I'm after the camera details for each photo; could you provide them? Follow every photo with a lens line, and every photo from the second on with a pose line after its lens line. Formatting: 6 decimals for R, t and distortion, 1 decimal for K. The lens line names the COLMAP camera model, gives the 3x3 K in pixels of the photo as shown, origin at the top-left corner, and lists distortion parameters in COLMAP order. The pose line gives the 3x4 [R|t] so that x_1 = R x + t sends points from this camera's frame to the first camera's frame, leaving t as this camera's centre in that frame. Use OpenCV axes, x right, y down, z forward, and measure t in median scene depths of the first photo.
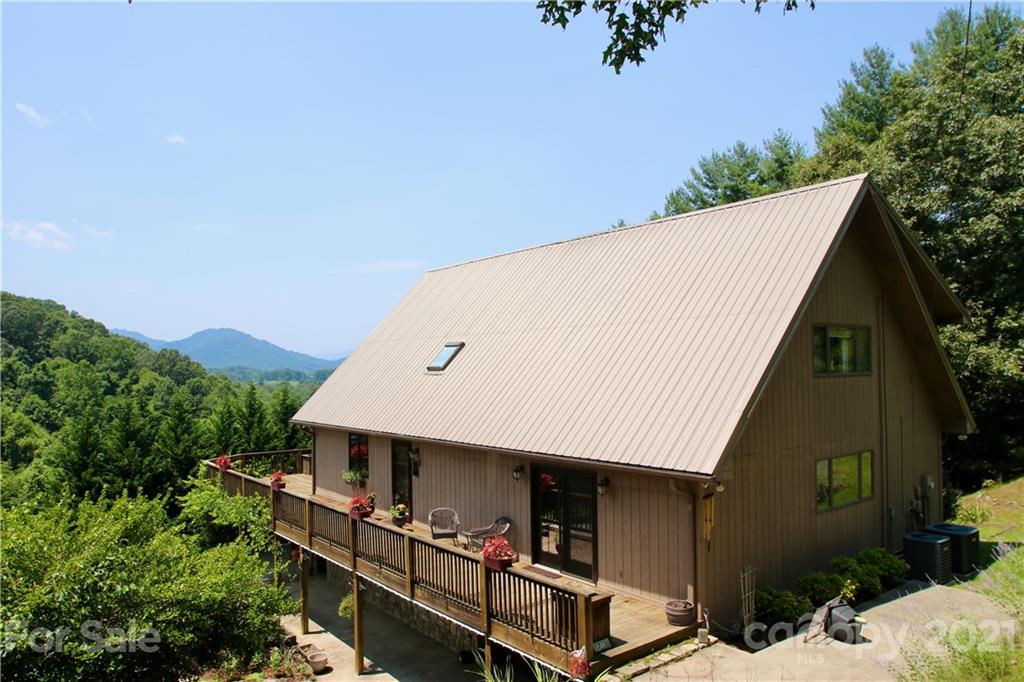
lens RADIAL K [[752.6, 0, 514.5], [0, 752.6, 363.0], [0, 0, 1]] dist [-0.046305, 0.000035]
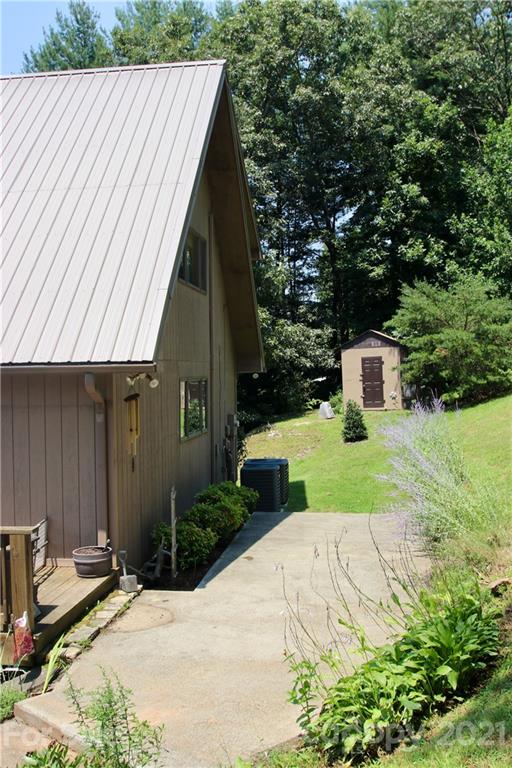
lens RADIAL K [[817.8, 0, 256.1], [0, 817.8, 405.3], [0, 0, 1]] dist [-0.020821, -0.023577]
pose [[0.691916, -0.014489, 0.721832, -0.245715], [0.011780, 0.999892, 0.008779, 0.174818], [-0.721882, 0.002428, 0.692012, 0.326072]]
